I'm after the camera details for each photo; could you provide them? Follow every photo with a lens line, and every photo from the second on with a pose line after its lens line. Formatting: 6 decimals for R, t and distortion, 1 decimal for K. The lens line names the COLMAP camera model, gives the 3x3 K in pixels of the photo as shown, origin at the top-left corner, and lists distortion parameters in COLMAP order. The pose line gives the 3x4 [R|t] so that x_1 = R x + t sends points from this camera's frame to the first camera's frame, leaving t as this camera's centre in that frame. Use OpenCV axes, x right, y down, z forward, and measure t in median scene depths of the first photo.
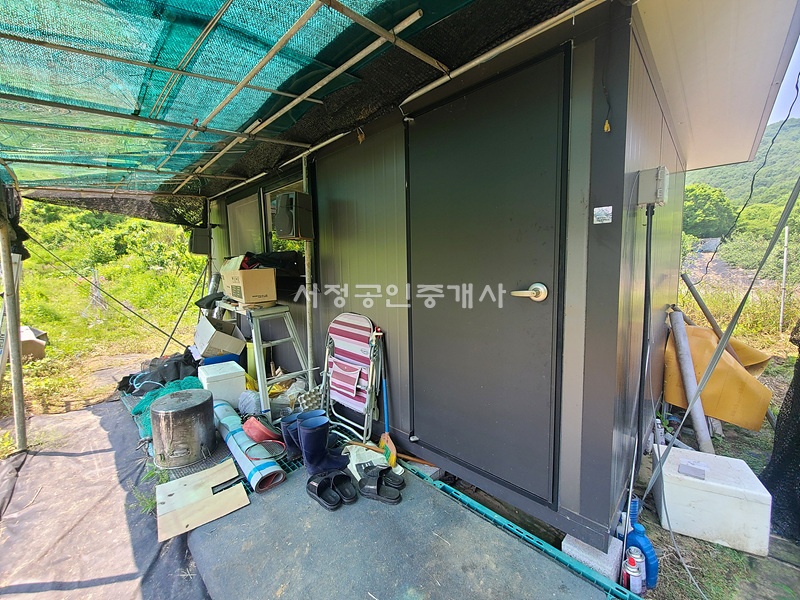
lens RADIAL K [[326.4, 0, 400.0], [0, 326.4, 300.0], [0, 0, 1]] dist [0.000631, -0.000866]
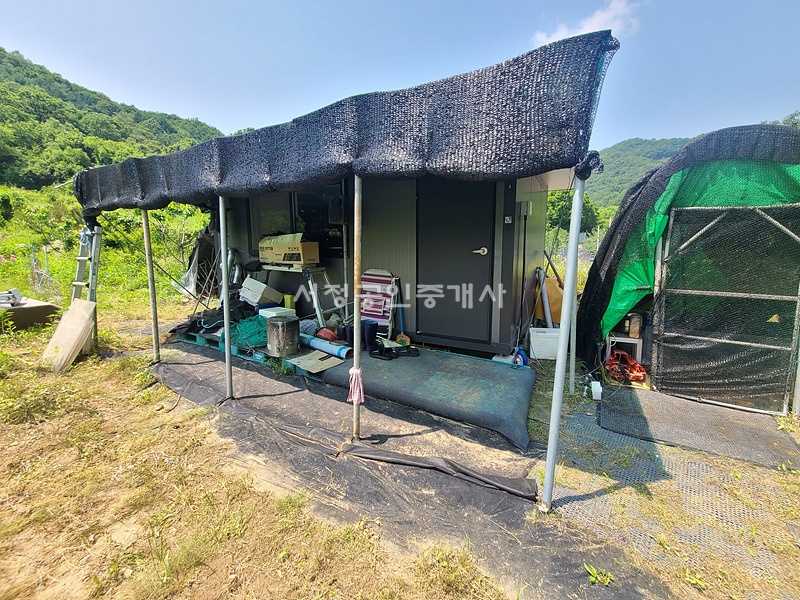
lens RADIAL K [[326.4, 0, 400.0], [0, 326.4, 300.0], [0, 0, 1]] dist [0.000631, -0.000866]
pose [[0.967086, -0.022336, 0.253468, -0.494398], [0.012625, 0.999125, 0.039874, 0.146345], [-0.254137, -0.035361, 0.966522, -0.733663]]
